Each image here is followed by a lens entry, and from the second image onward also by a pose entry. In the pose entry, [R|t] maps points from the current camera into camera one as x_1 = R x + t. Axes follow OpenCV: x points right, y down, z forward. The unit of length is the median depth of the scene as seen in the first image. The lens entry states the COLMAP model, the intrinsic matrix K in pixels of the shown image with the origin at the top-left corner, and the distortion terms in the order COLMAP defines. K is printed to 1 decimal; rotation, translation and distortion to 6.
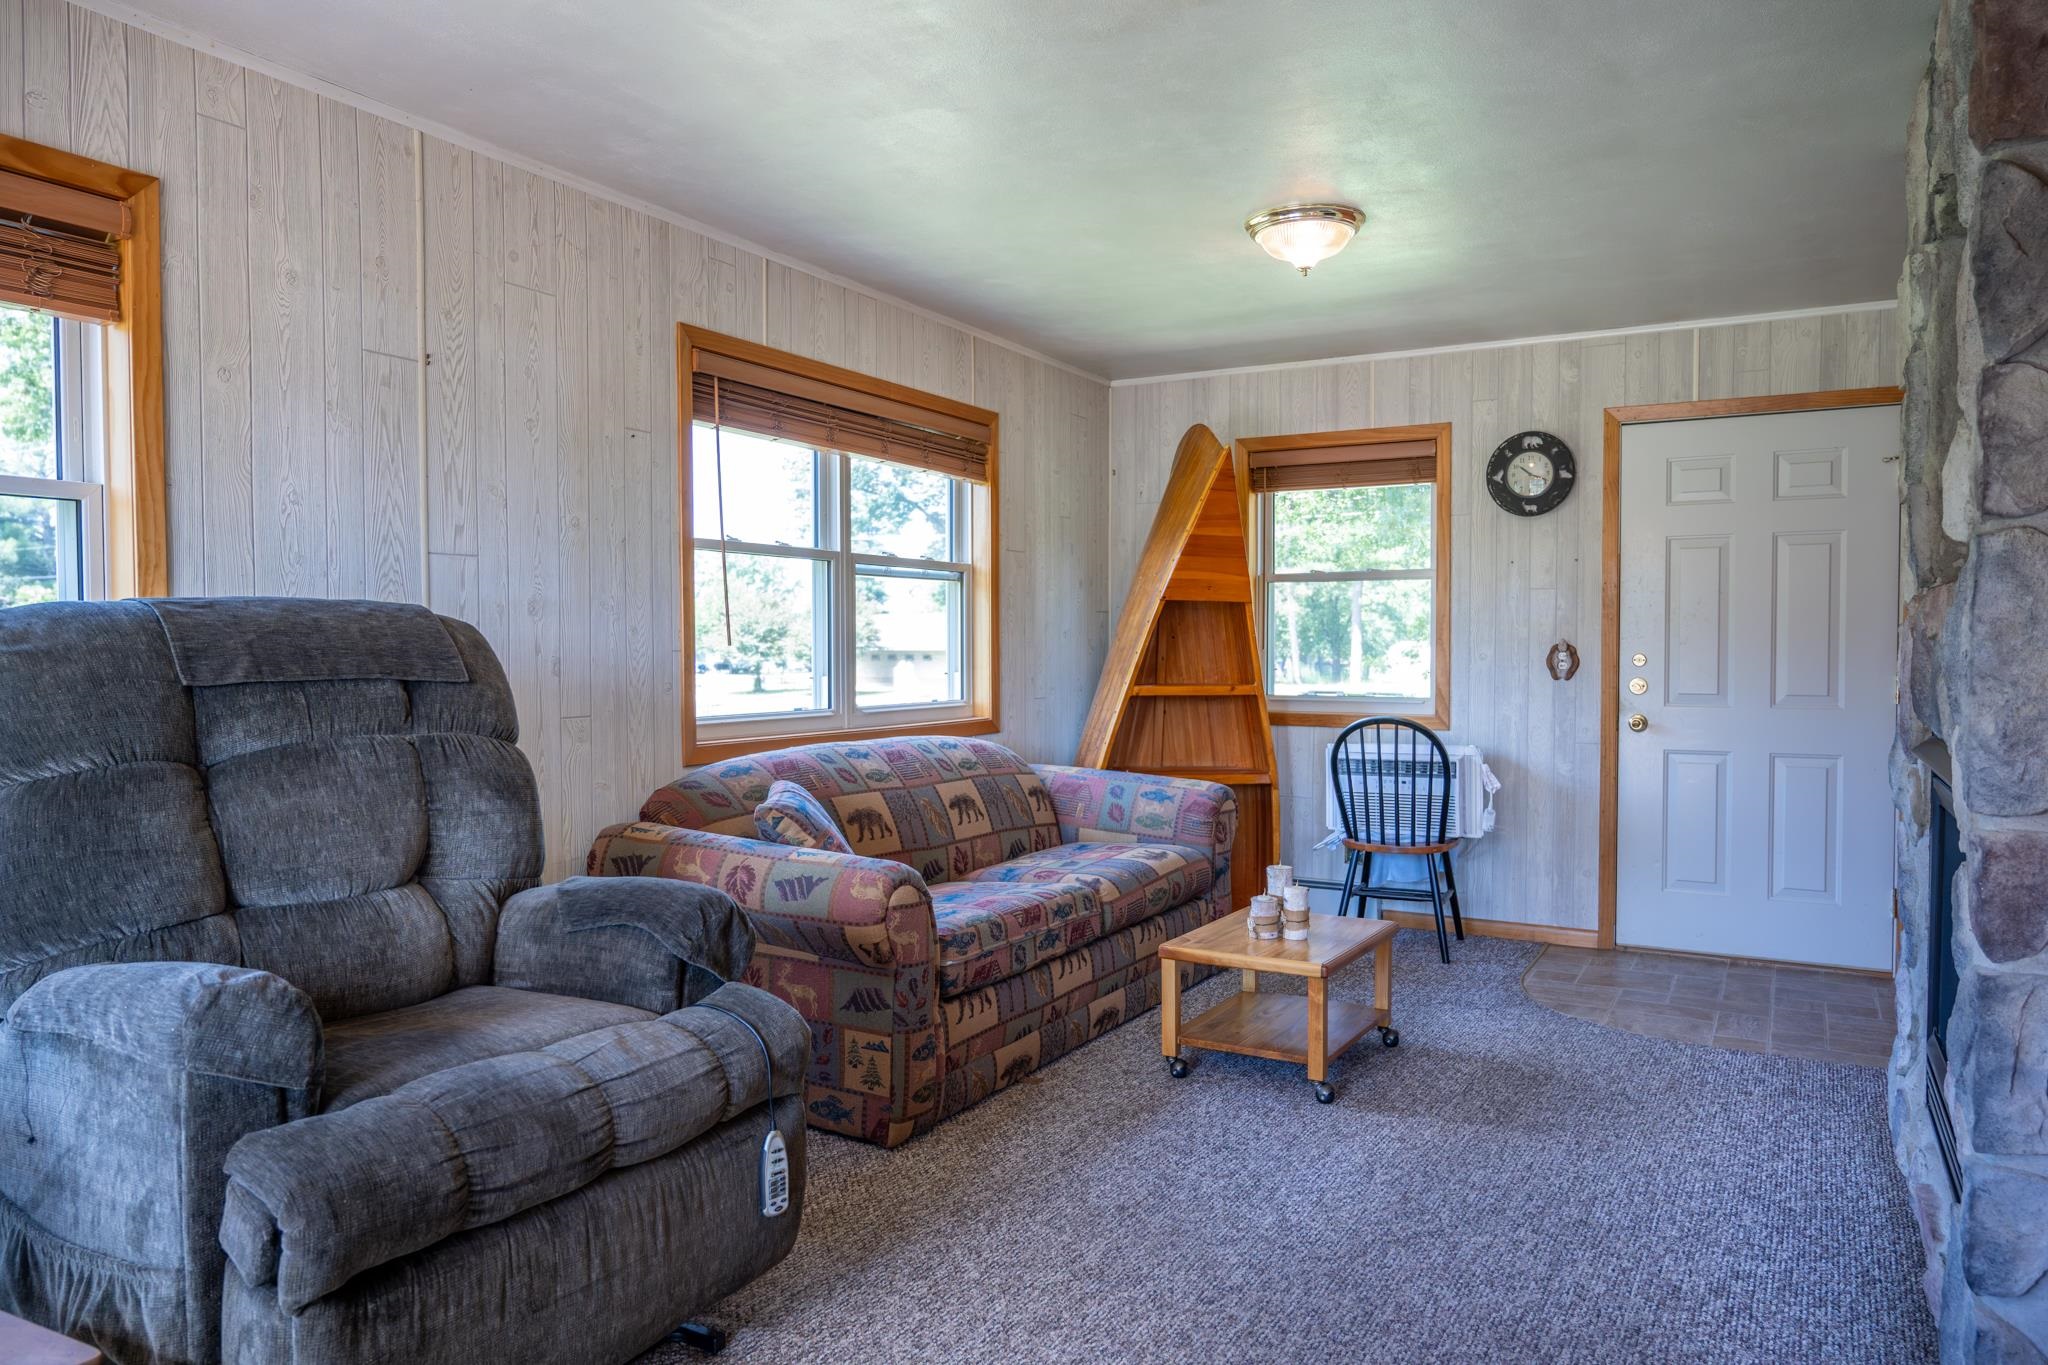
lens RADIAL K [[1373.3, 0, 1017.2], [0, 1373.3, 685.4], [0, 0, 1]] dist [-0.006399, -0.002784]
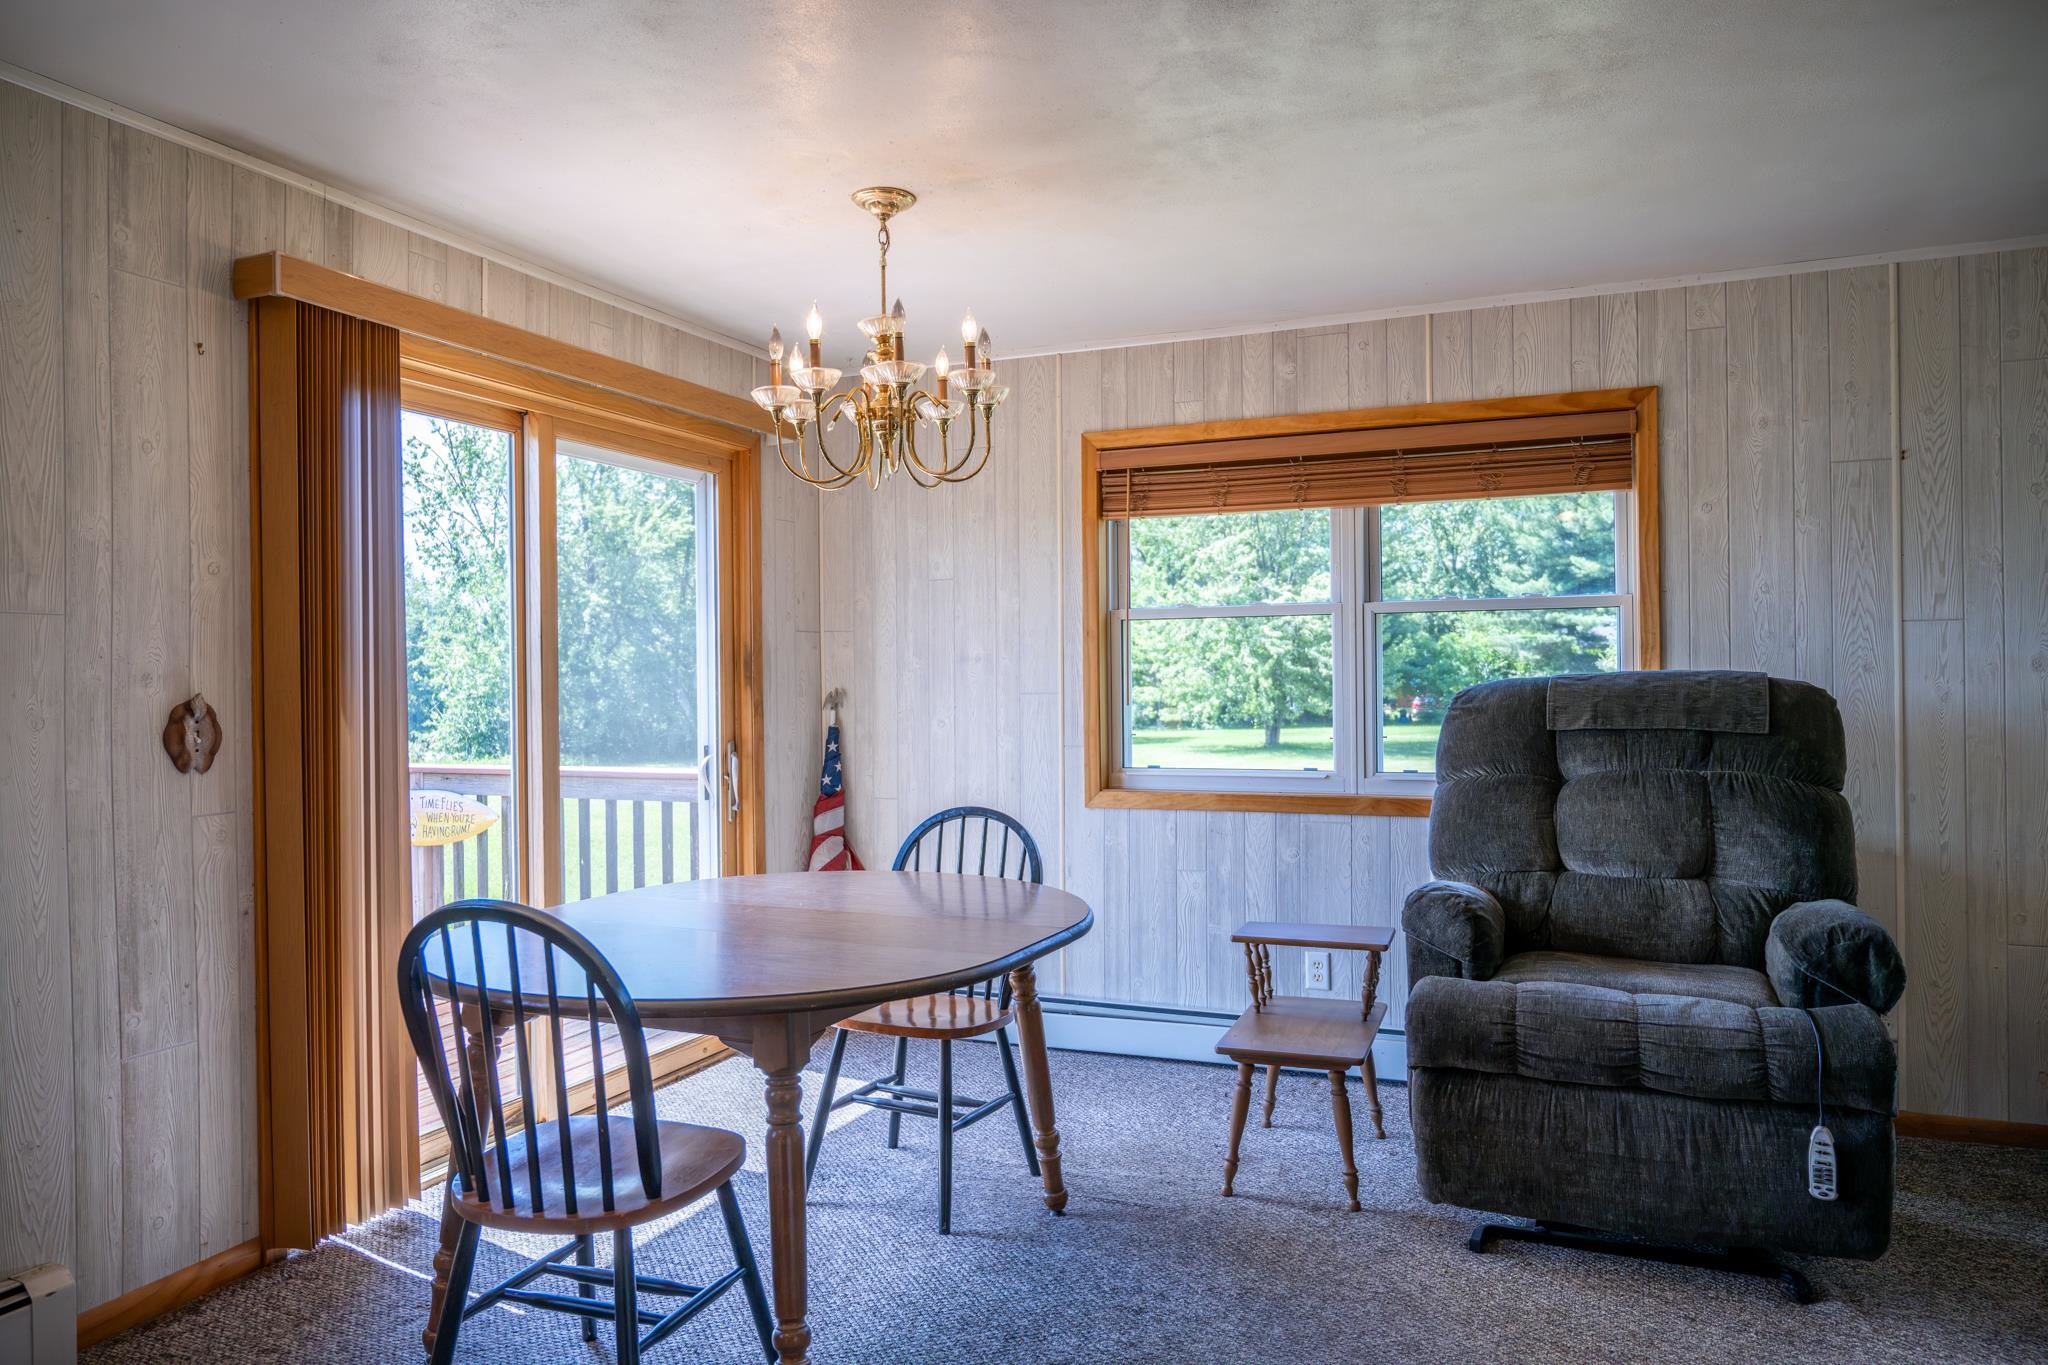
lens RADIAL K [[1373.3, 0, 1017.2], [0, 1373.3, 685.4], [0, 0, 1]] dist [-0.006399, -0.002784]
pose [[0.109544, 0.000551, -0.993982, 0.796279], [-0.019710, 0.999804, -0.001618, -0.031554], [0.993786, 0.019769, 0.109534, 0.160375]]
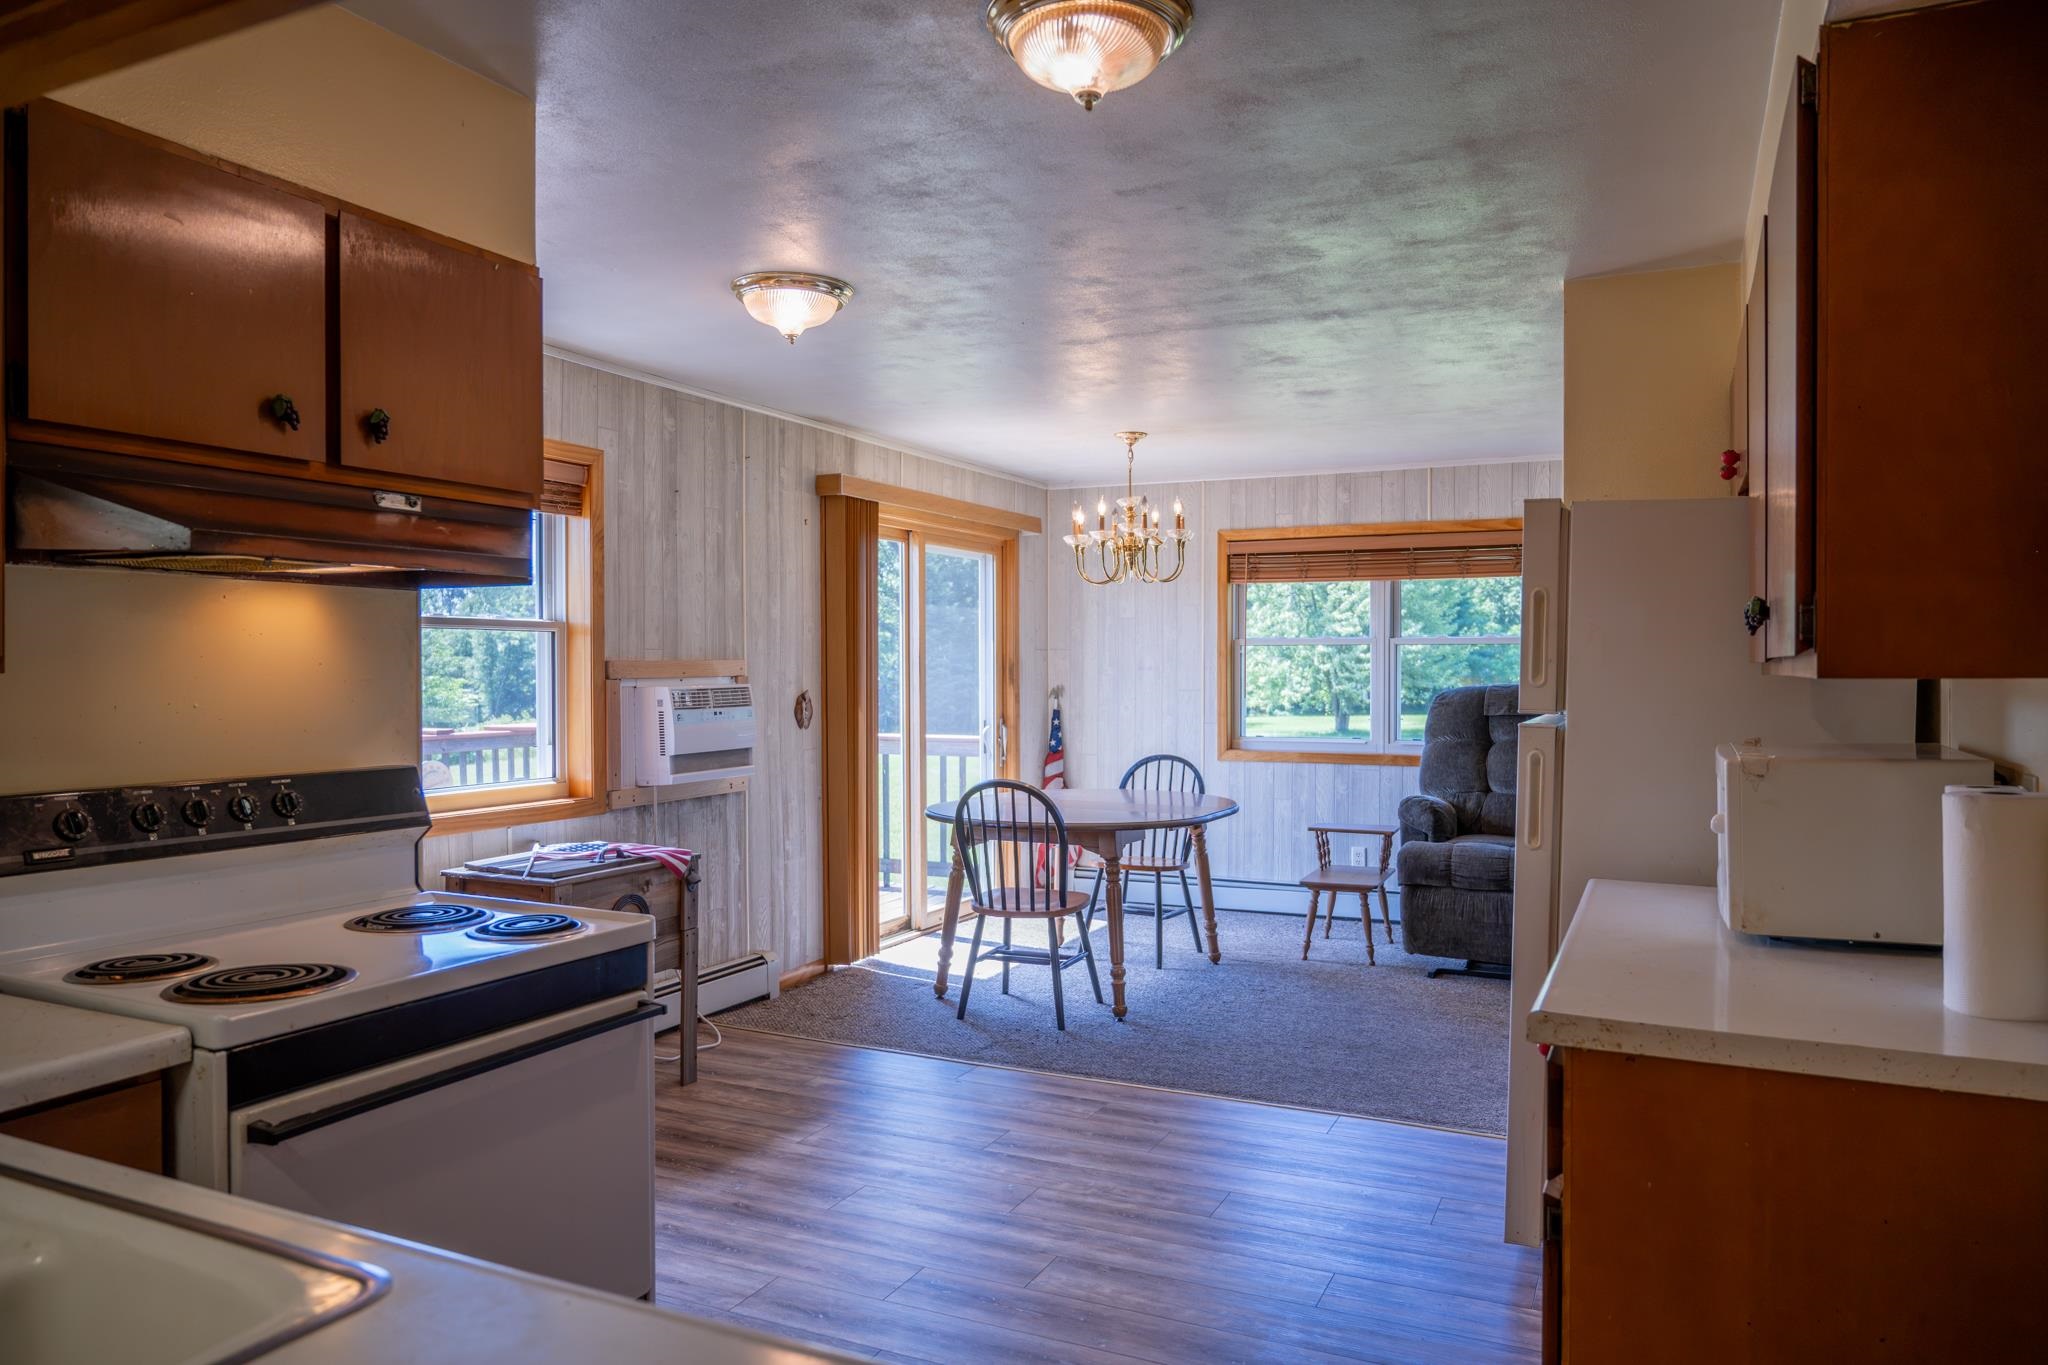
lens RADIAL K [[1358.7, 0, 1024.0], [0, 1358.7, 682.5], [0, 0, 1]] dist [-0.021271, -0.001667]
pose [[0.061826, 0.010532, -0.998031, 1.898379], [-0.029348, 0.999531, 0.008730, -0.056469], [0.997655, 0.028750, 0.062106, -0.151631]]
